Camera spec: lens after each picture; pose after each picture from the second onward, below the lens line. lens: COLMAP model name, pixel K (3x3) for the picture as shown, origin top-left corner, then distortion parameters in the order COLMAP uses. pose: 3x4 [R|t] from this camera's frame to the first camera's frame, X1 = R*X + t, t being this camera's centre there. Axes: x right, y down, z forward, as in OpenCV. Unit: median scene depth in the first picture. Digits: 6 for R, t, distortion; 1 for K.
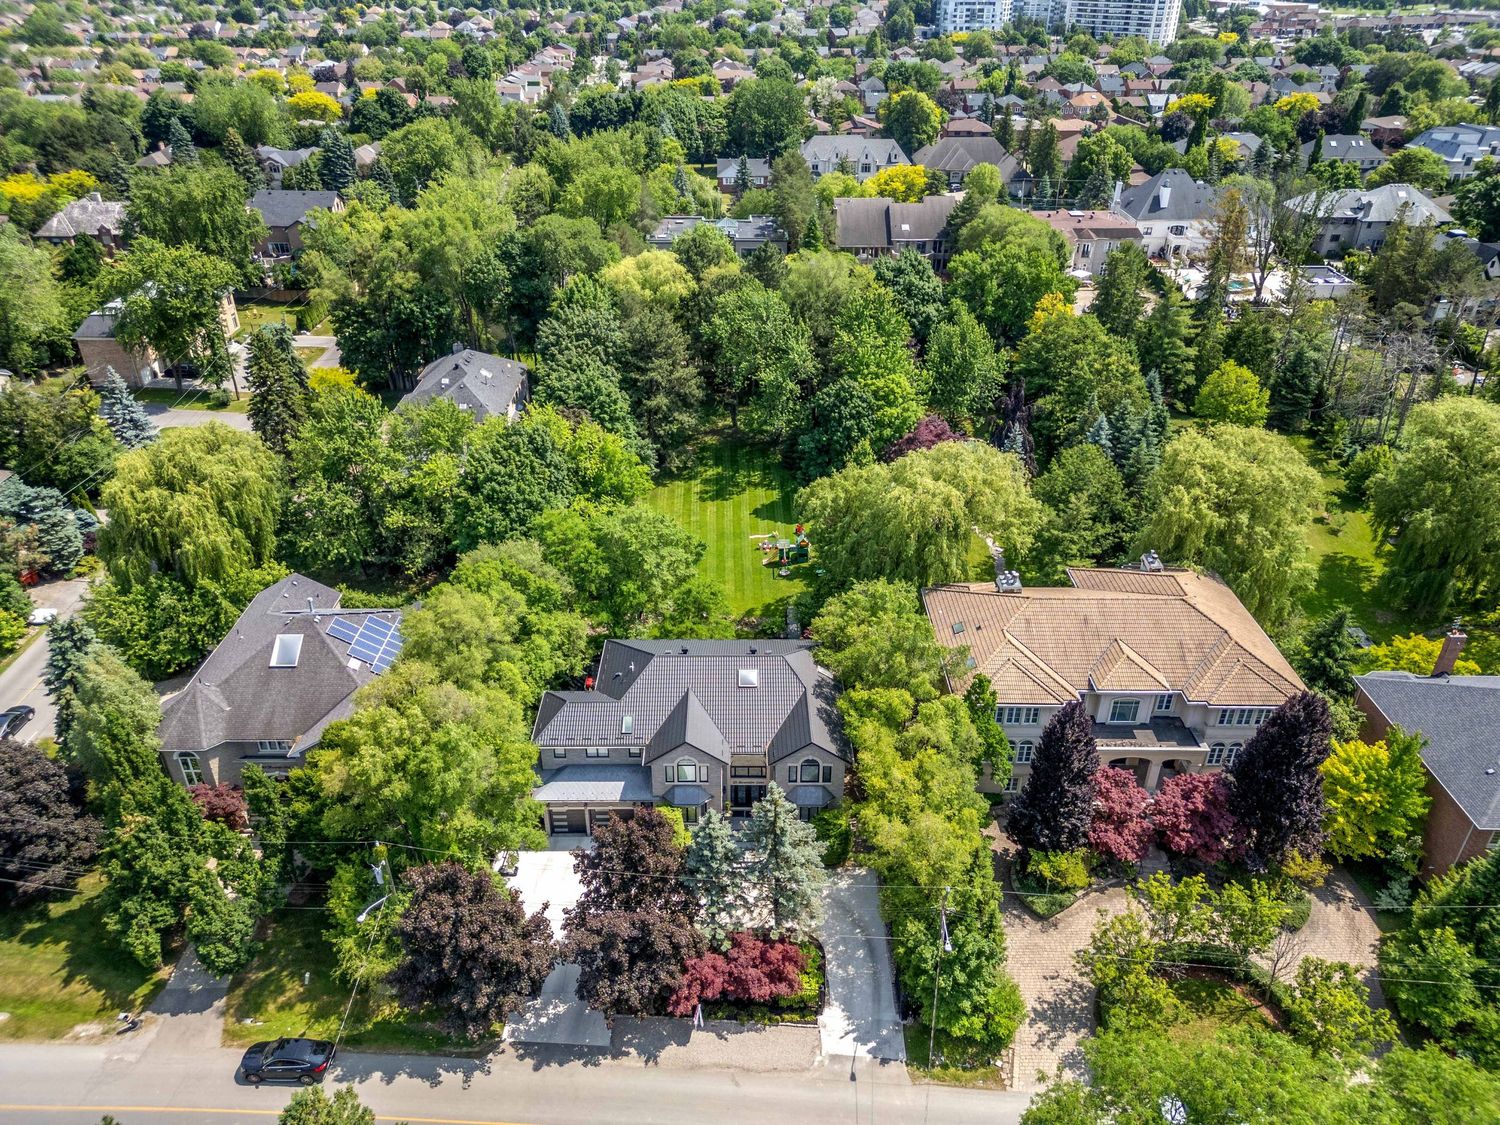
lens RADIAL K [[1052.5, 0, 747.1], [0, 1052.5, 561.1], [0, 0, 1]] dist [0.059190, -0.049858]
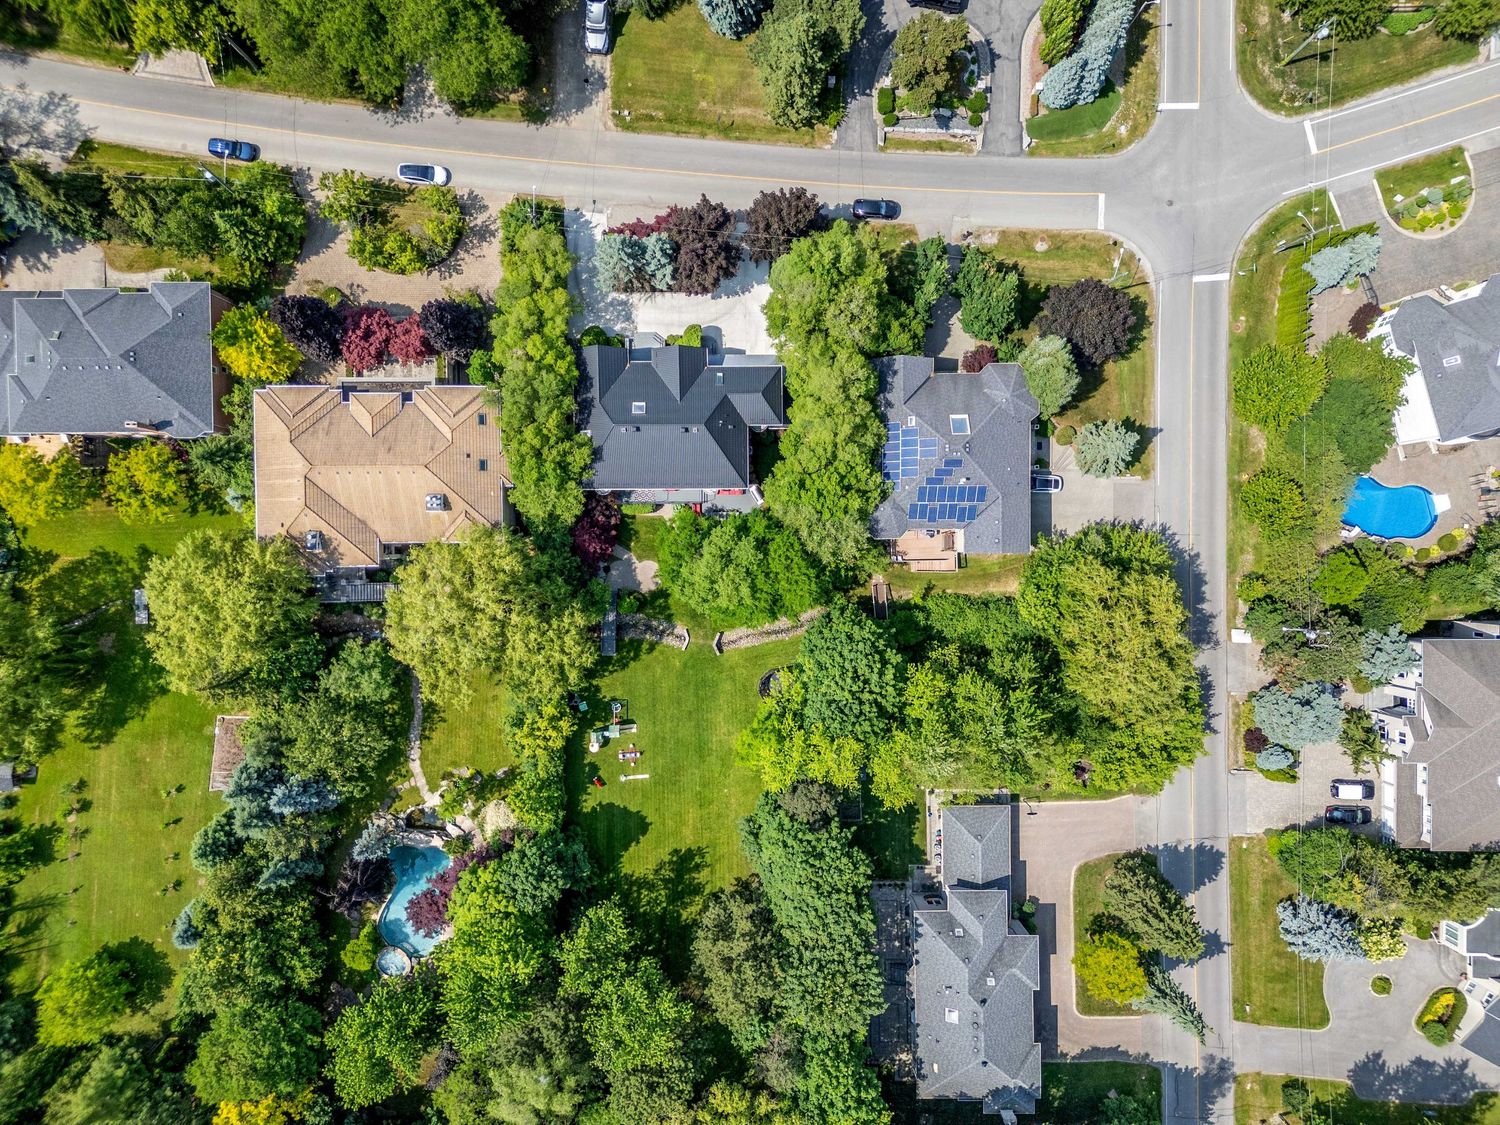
lens RADIAL K [[1052.5, 0, 750.6], [0, 1052.5, 558.2], [0, 0, 1]] dist [0.059190, -0.049858]
pose [[-0.999974, 0.007172, -0.000059, -0.134146], [-0.003713, -0.510608, 0.859806, -1.104513], [0.006137, 0.859784, 0.510621, 0.391823]]
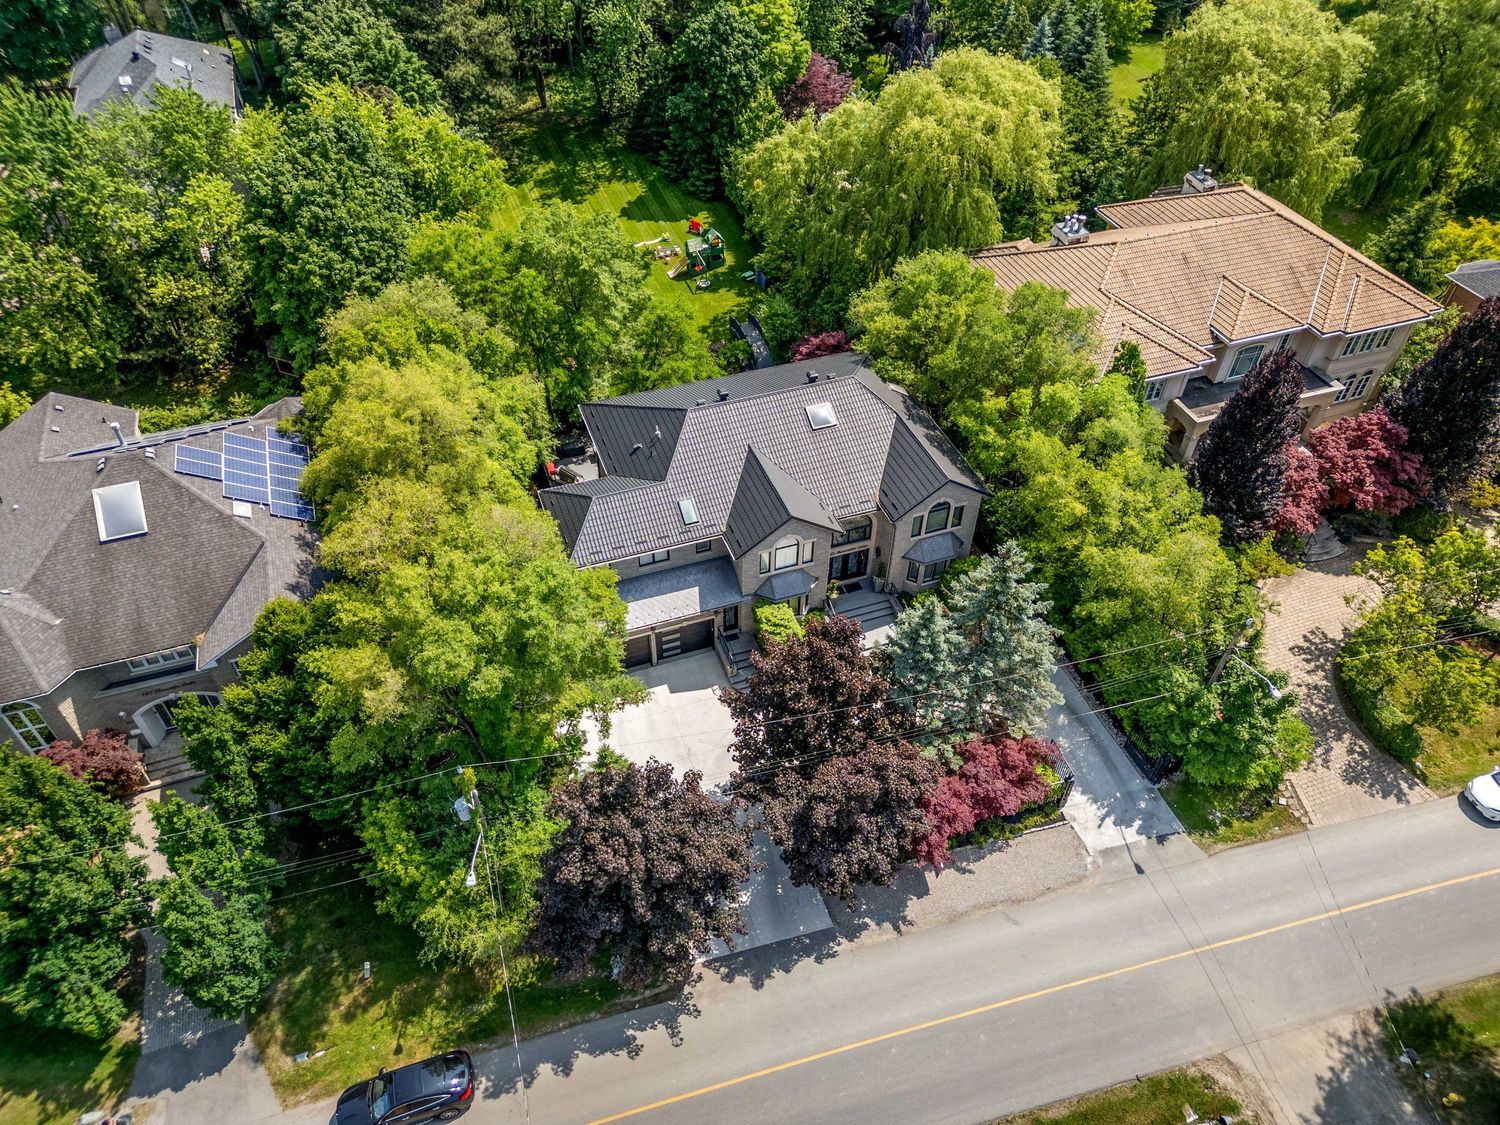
lens RADIAL K [[1052.5, 0, 747.0], [0, 1052.5, 569.2], [0, 0, 1]] dist [0.059190, -0.049858]
pose [[0.942377, -0.230860, 0.242134, -0.223865], [0.161911, 0.948068, 0.273775, 0.003554], [-0.292763, -0.218795, 0.930816, 0.274964]]
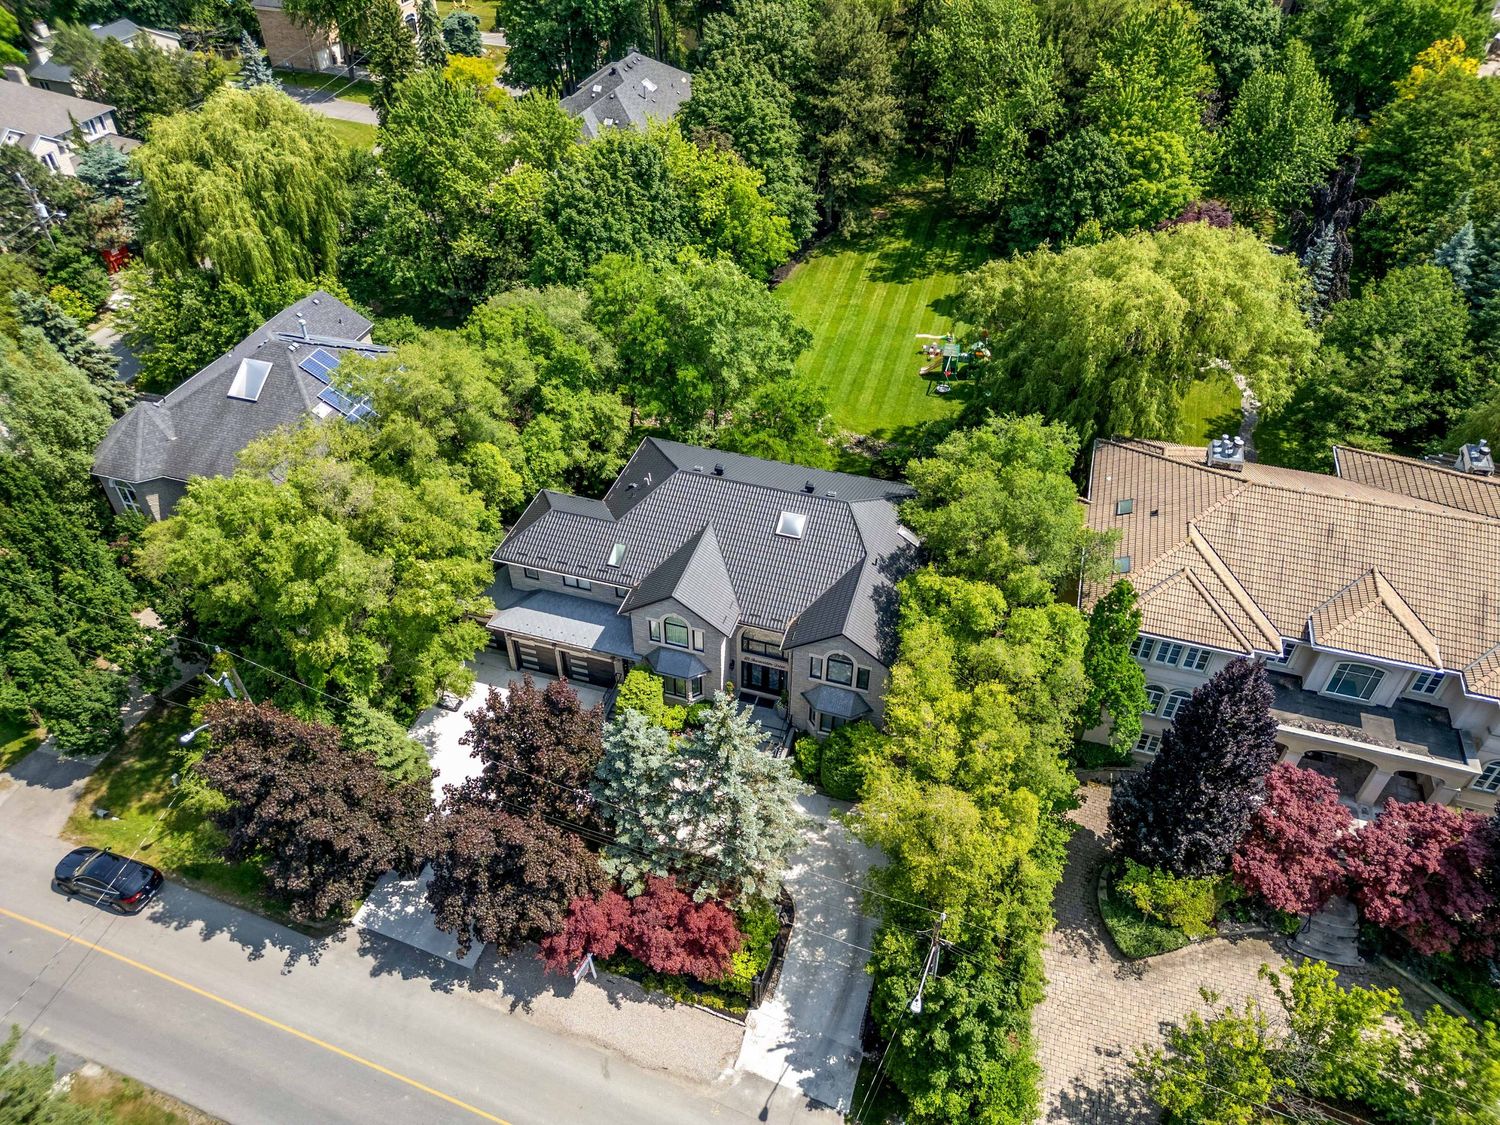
lens RADIAL K [[1052.5, 0, 745.8], [0, 1052.5, 567.9], [0, 0, 1]] dist [0.059190, -0.049858]
pose [[0.955549, 0.197657, -0.218763, 0.119173], [-0.150746, 0.965212, 0.213636, -0.006875], [0.253379, -0.171162, 0.952104, 0.274382]]
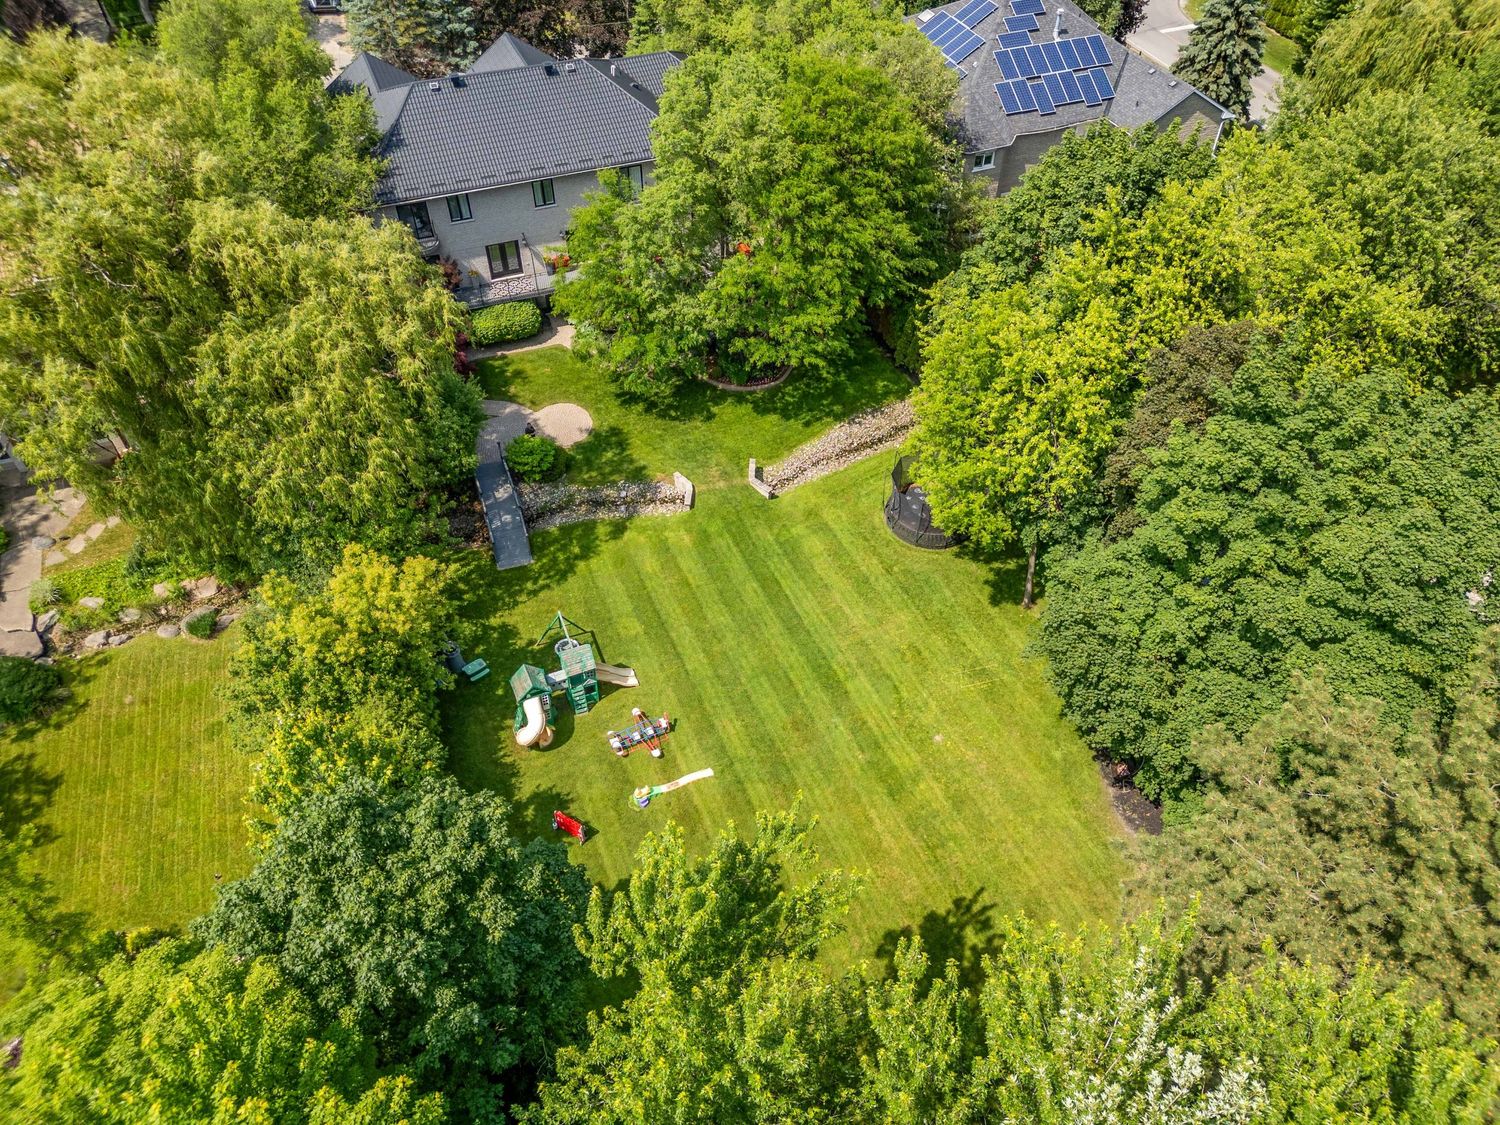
lens RADIAL K [[1052.5, 0, 752.0], [0, 1052.5, 568.9], [0, 0, 1]] dist [0.059190, -0.049858]
pose [[-0.929118, 0.269417, -0.253288, 0.084797], [-0.181781, 0.263711, 0.947318, -0.509684], [0.322018, 0.926213, -0.196044, 1.383775]]
